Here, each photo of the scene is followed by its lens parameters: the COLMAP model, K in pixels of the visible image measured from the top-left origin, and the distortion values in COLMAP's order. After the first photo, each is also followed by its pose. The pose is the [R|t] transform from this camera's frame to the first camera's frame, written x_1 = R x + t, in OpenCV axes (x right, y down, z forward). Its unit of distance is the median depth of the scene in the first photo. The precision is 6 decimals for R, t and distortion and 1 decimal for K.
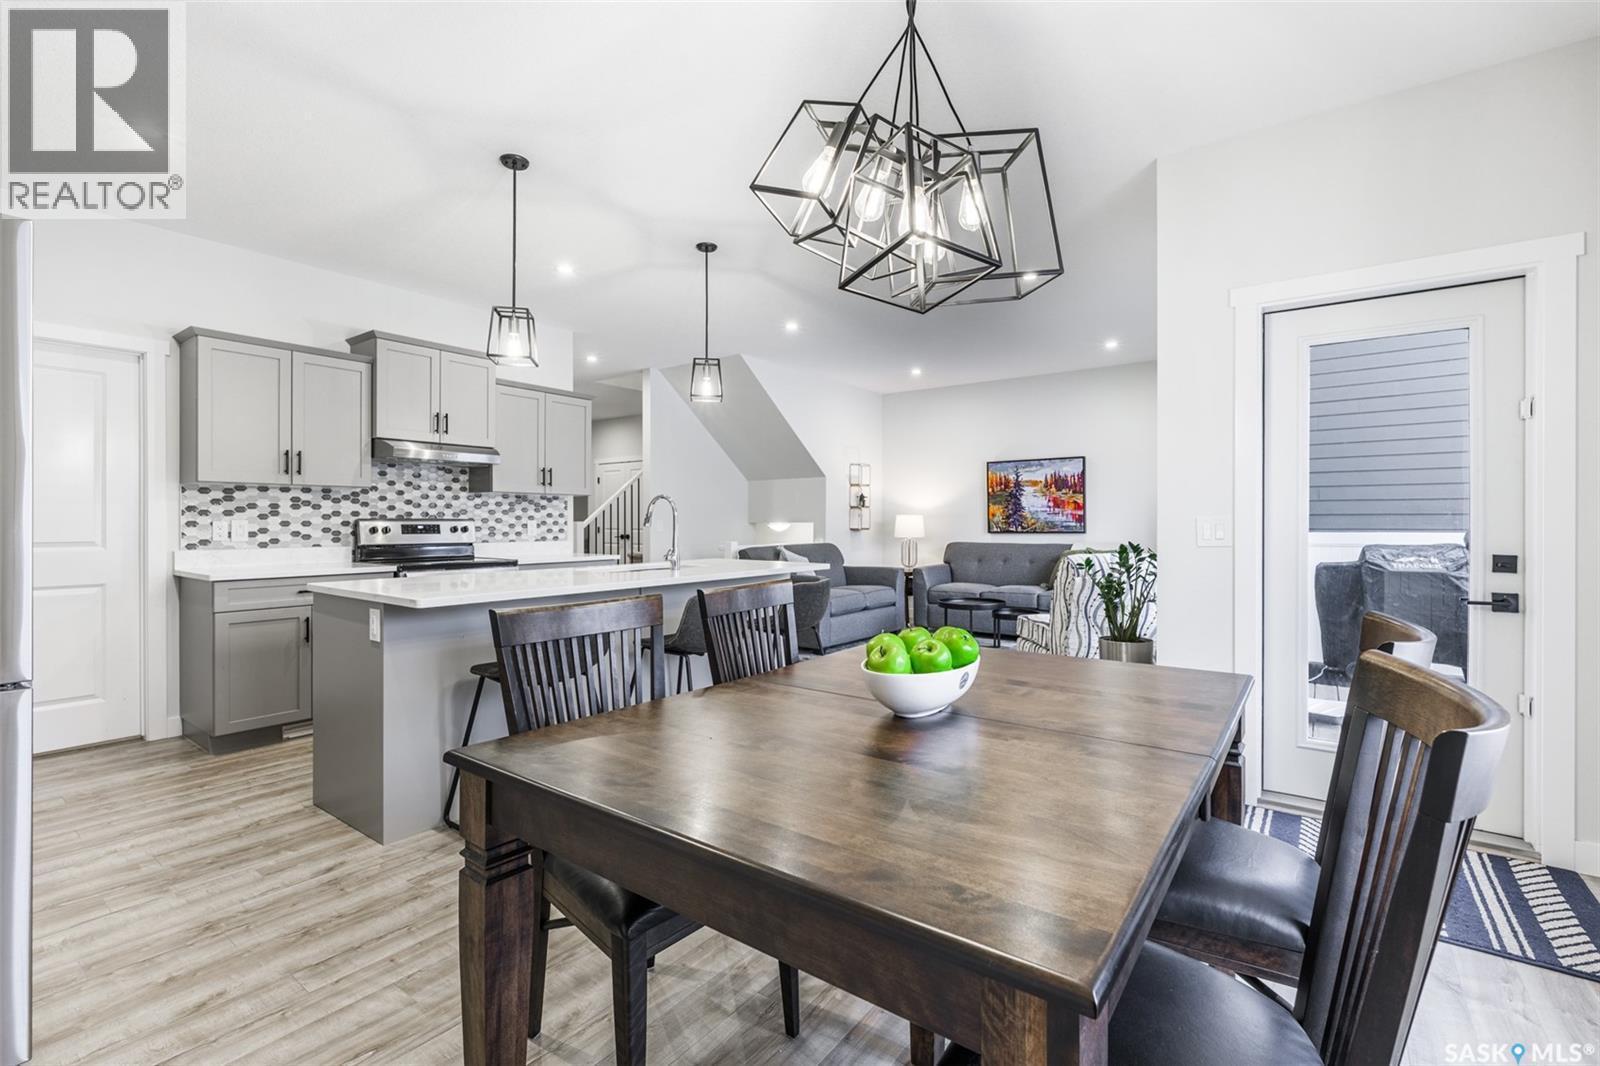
lens RADIAL K [[693.9, 0, 809.0], [0, 693.9, 523.7], [0, 0, 1]] dist [-0.004771, 0.000204]
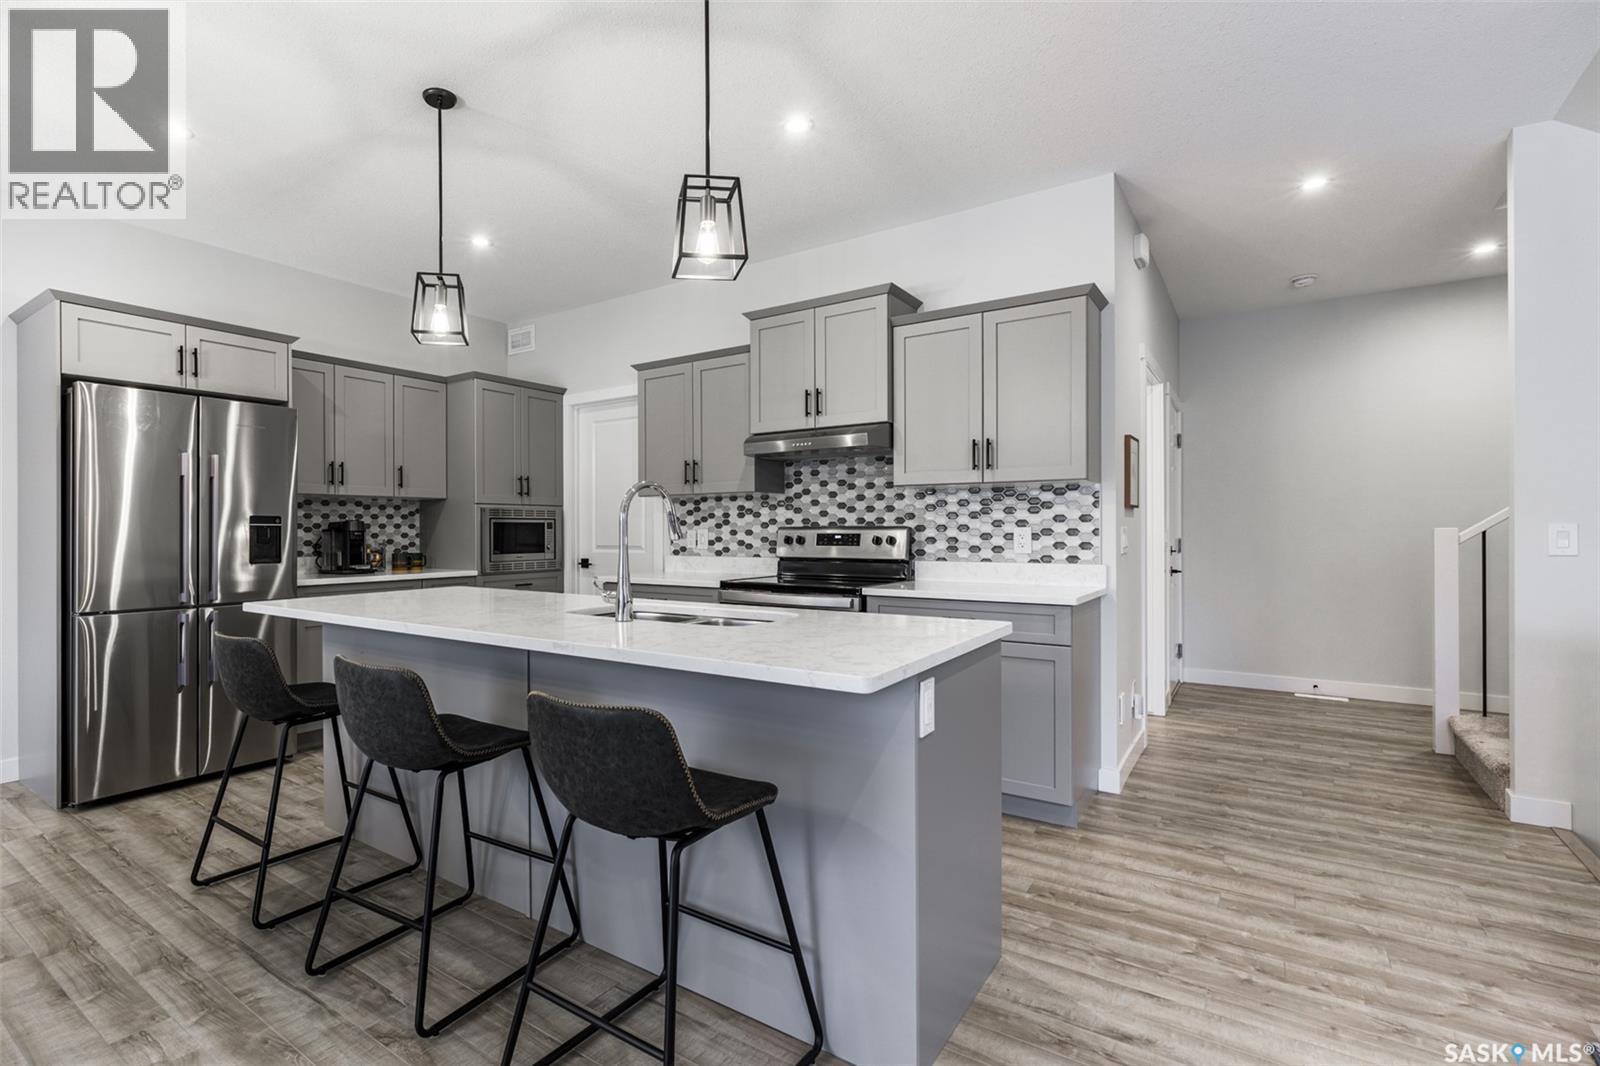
lens RADIAL K [[768.2, 0, 686.7], [0, 768.2, 531.3], [0, 0, 1]] dist [-0.005786, 0.000364]
pose [[-0.021949, 0.000800, -0.999759, 0.302734], [0.000702, 0.999999, 0.000785, -0.002311], [0.999759, -0.000685, -0.021950, 0.817791]]
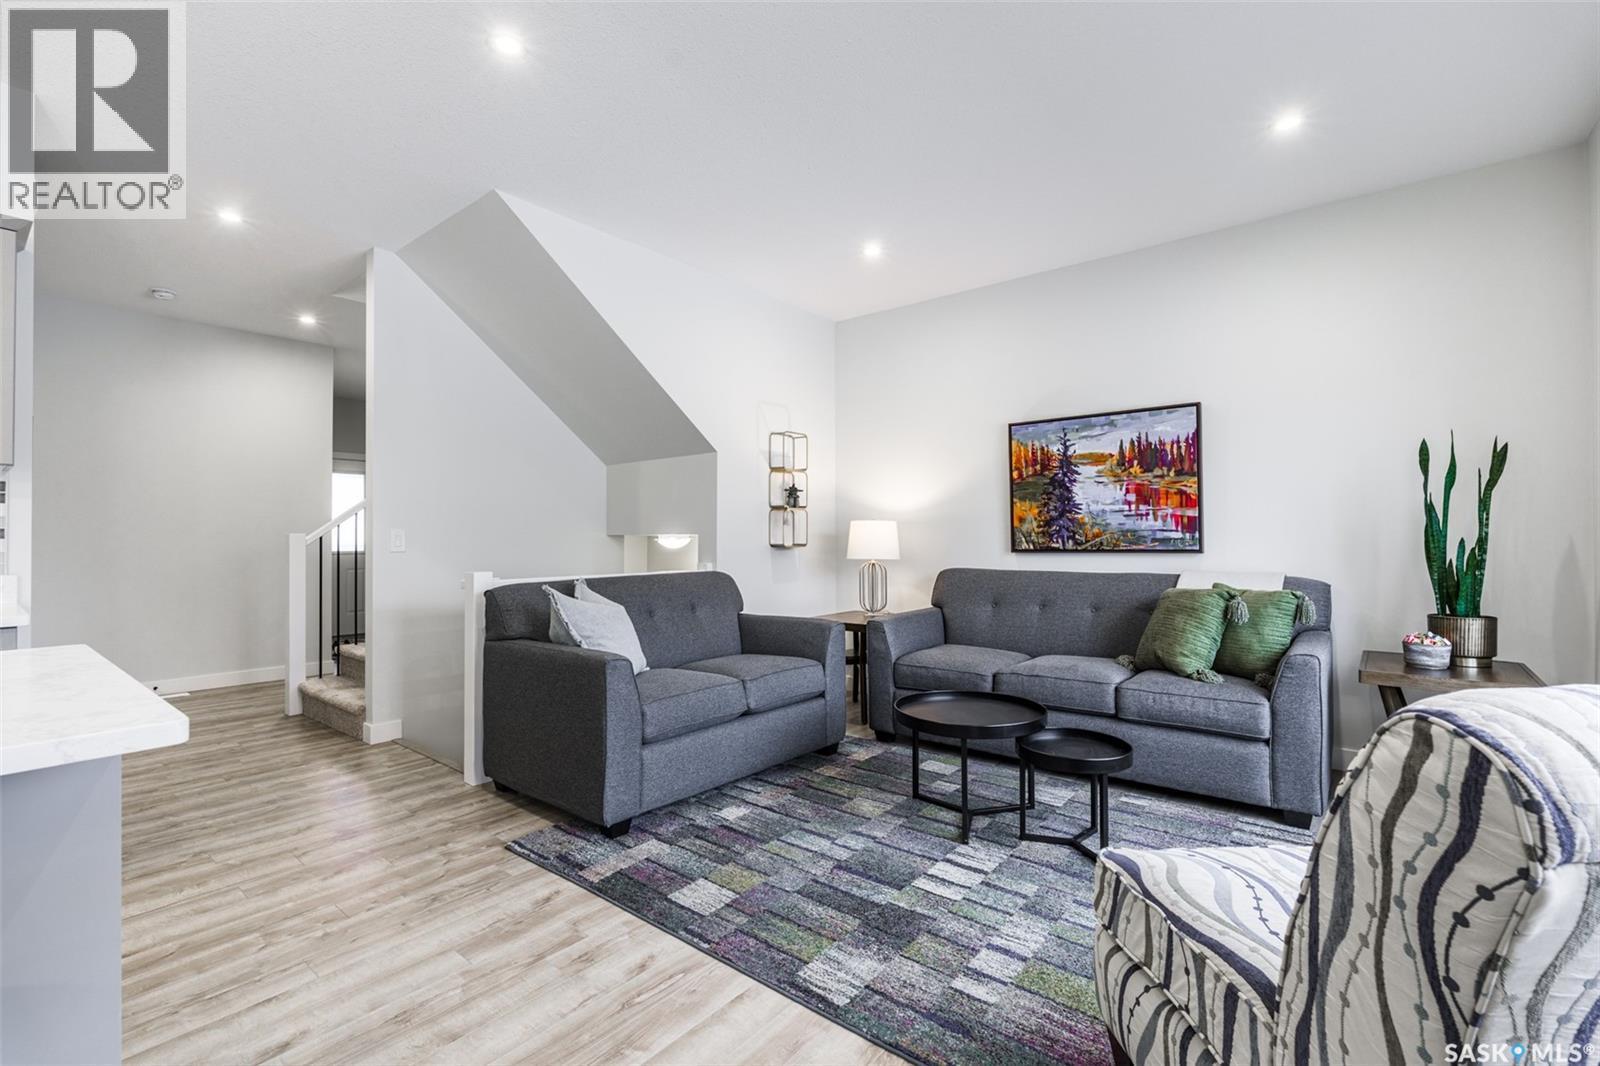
lens RADIAL K [[693.9, 0, 812.2], [0, 693.9, 532.5], [0, 0, 1]] dist [-0.004771, 0.000204]
pose [[0.999012, -0.003585, -0.044301, 0.201420], [0.003119, 0.999939, -0.010592, 0.005166], [0.044336, 0.010443, 0.998962, 0.717062]]
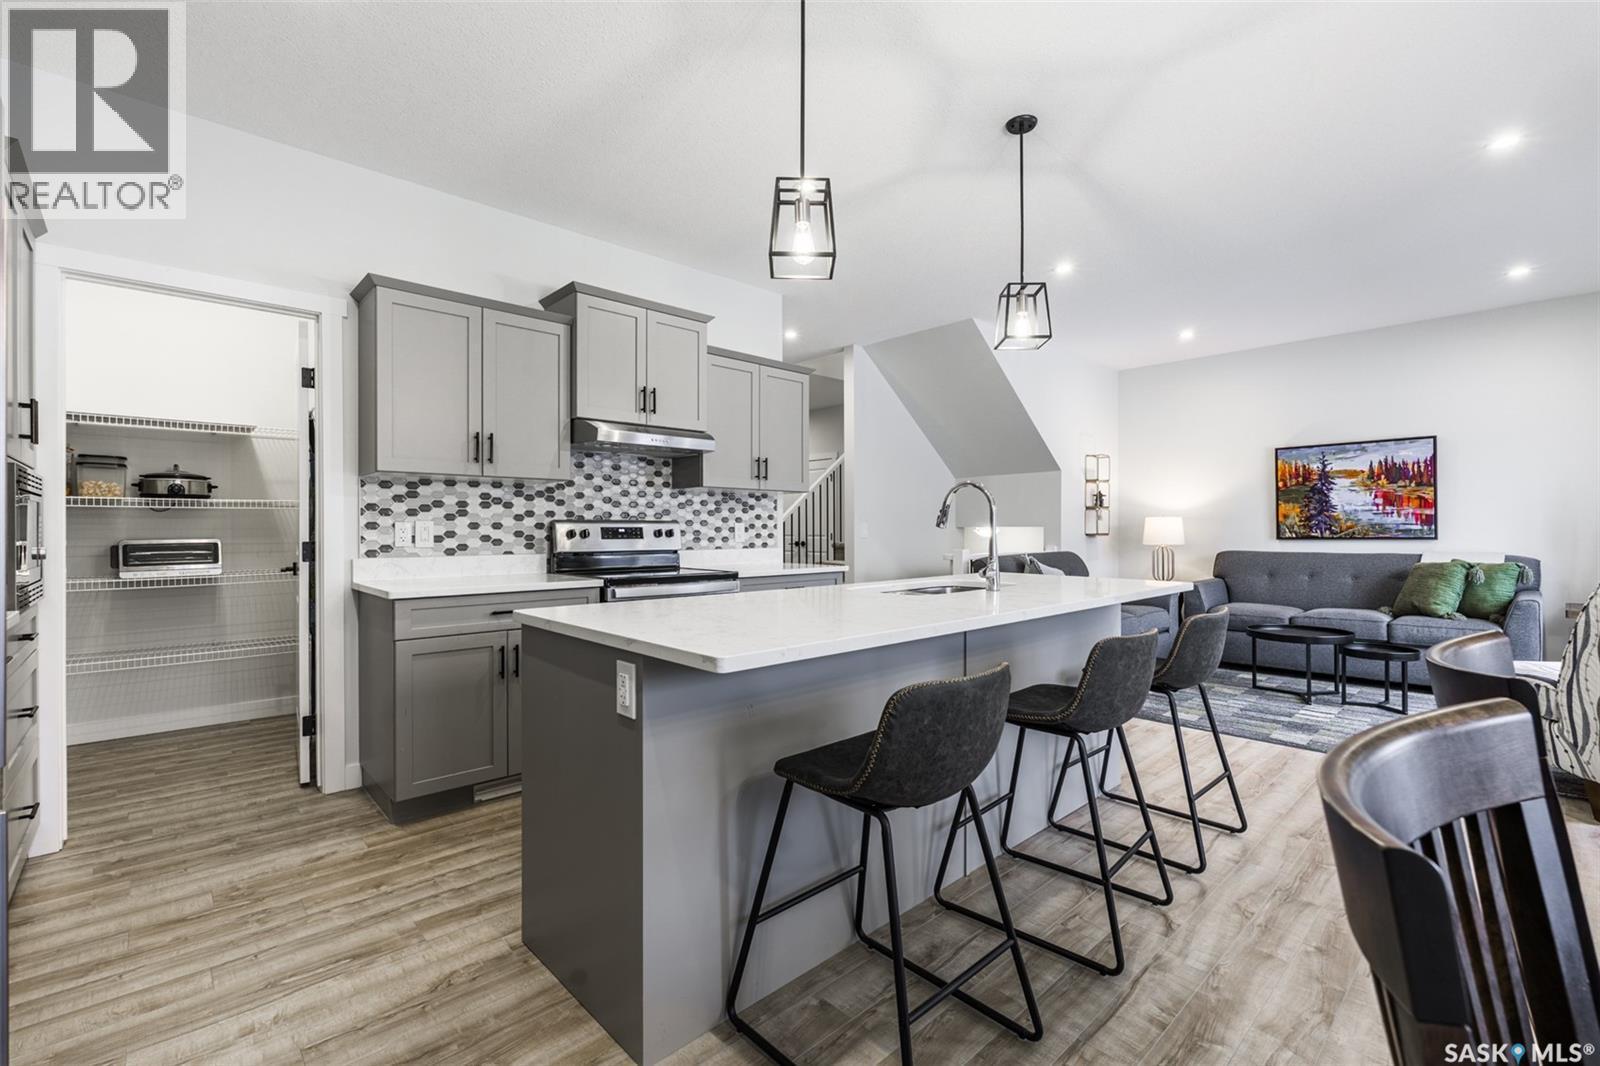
lens RADIAL K [[693.9, 0, 810.8], [0, 693.9, 531.1], [0, 0, 1]] dist [-0.004771, 0.000204]
pose [[0.983667, -0.001989, -0.179986, -0.189550], [0.001838, 0.999998, -0.001008, 0.006659], [0.179988, 0.000661, 0.983669, 0.231620]]
